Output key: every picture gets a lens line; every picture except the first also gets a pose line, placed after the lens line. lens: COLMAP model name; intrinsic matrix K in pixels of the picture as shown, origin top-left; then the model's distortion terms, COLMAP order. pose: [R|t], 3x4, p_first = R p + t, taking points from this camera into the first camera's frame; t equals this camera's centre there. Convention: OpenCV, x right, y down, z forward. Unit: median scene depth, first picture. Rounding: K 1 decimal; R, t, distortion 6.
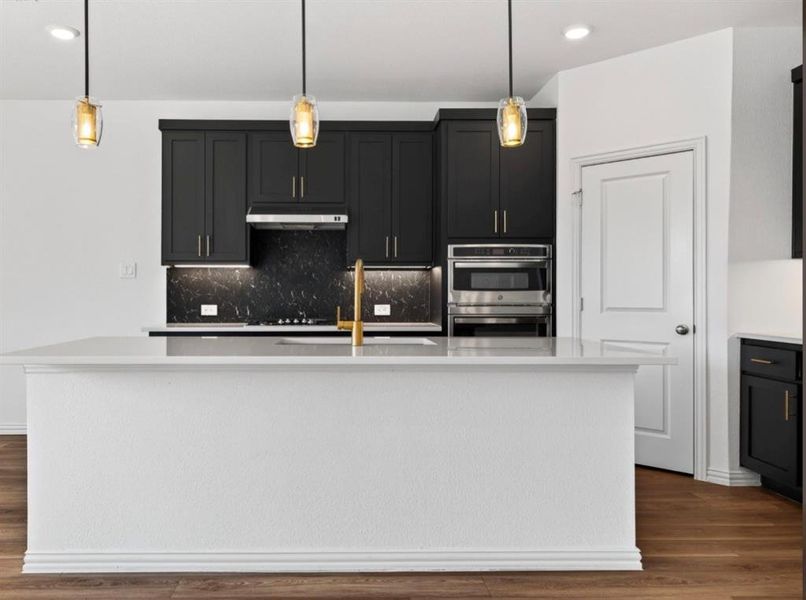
lens RADIAL K [[630.8, 0, 364.7], [0, 630.8, 308.4], [0, 0, 1]] dist [0.006981, -0.007698]
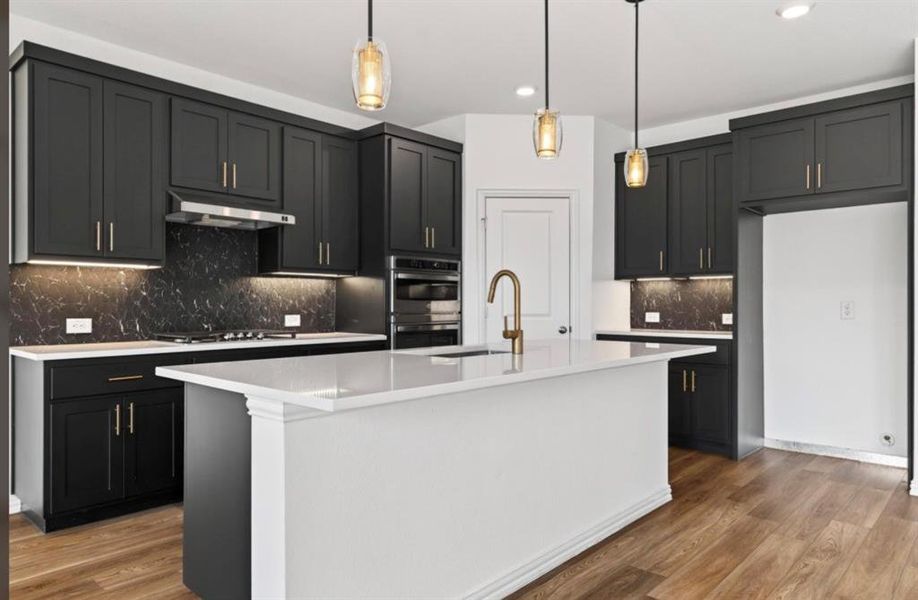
lens RADIAL K [[603.8, 0, 456.1], [0, 603.8, 303.8], [0, 0, 1]] dist [0.002473, 0.001220]
pose [[0.679771, 0.000144, 0.733425, -0.487900], [0.016304, 0.999750, -0.015308, -0.004965], [-0.733243, 0.022363, 0.679598, 0.237869]]
